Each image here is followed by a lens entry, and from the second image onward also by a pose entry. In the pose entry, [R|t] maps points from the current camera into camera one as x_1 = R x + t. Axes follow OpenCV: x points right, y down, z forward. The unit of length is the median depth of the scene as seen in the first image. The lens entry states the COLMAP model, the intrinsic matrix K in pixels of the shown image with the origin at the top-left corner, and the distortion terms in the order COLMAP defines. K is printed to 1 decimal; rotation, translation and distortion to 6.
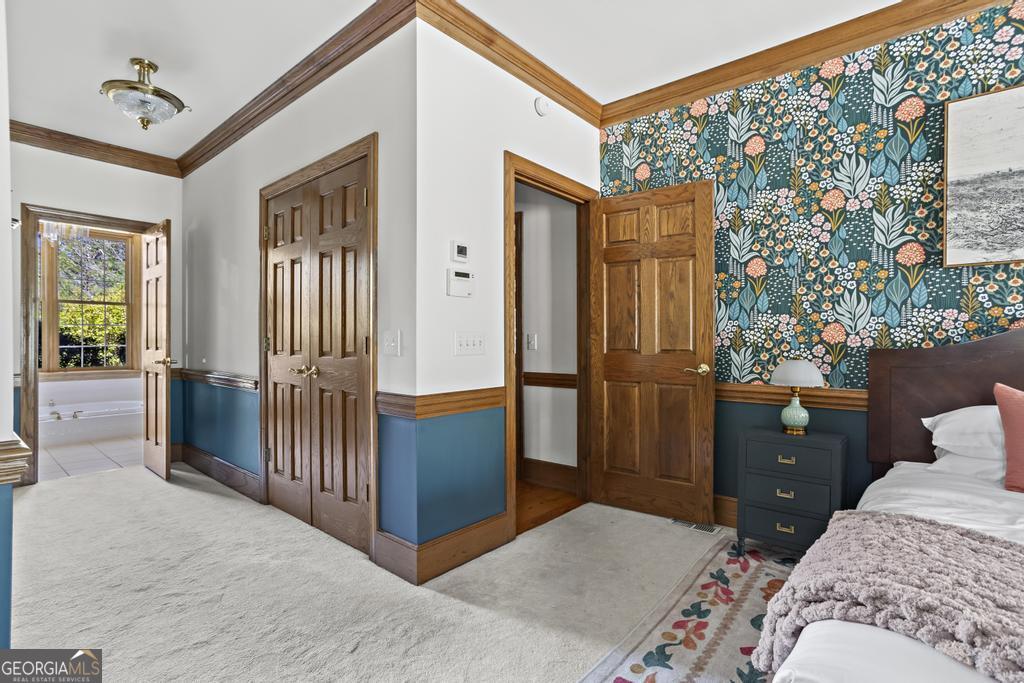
lens RADIAL K [[492.4, 0, 514.0], [0, 492.4, 346.5], [0, 0, 1]] dist [0.005019, 0.001357]
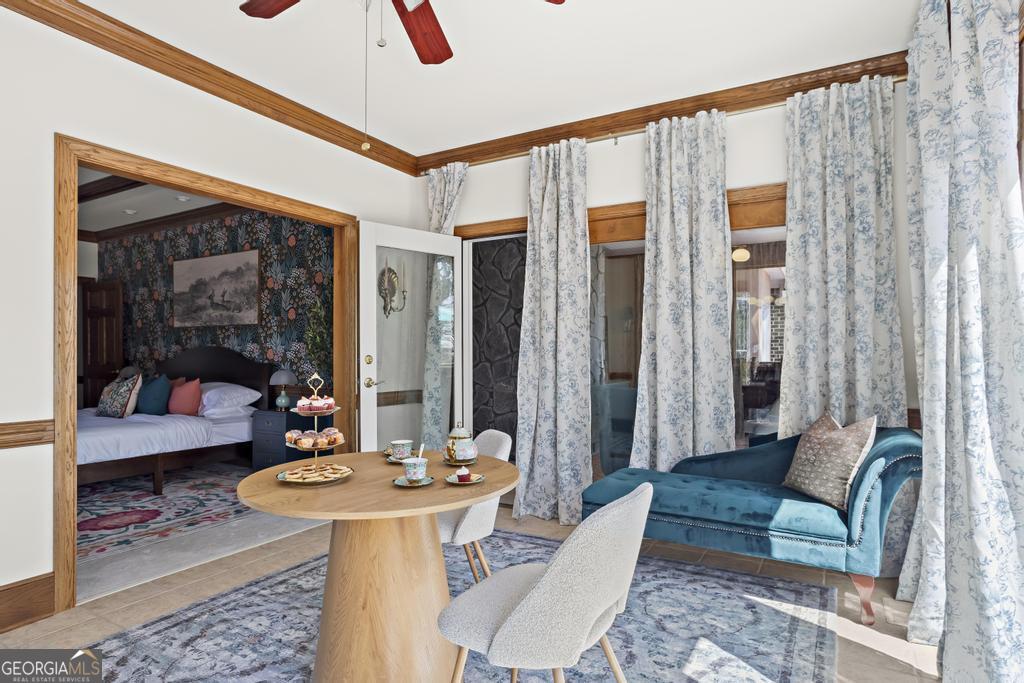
lens RADIAL K [[463.2, 0, 511.2], [0, 463.2, 359.9], [0, 0, 1]] dist [-0.004781, -0.000163]
pose [[0.972476, -0.001115, 0.232999, 1.836135], [0.002691, 0.999976, -0.006448, 0.014195], [-0.232986, 0.006898, 0.972456, -1.492798]]
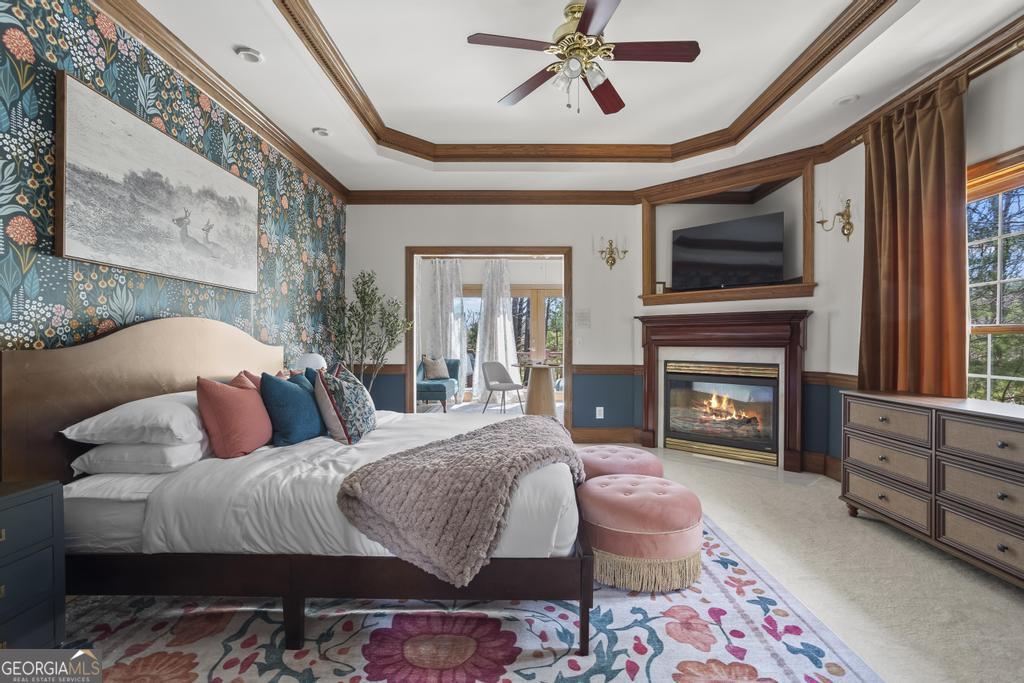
lens RADIAL K [[492.4, 0, 514.0], [0, 492.4, 340.9], [0, 0, 1]] dist [0.005019, 0.001357]
pose [[-0.647888, -0.013591, 0.761614, -0.319806], [-0.011257, 0.999902, 0.008267, -0.025875], [-0.761652, -0.003218, -0.647978, 0.930482]]
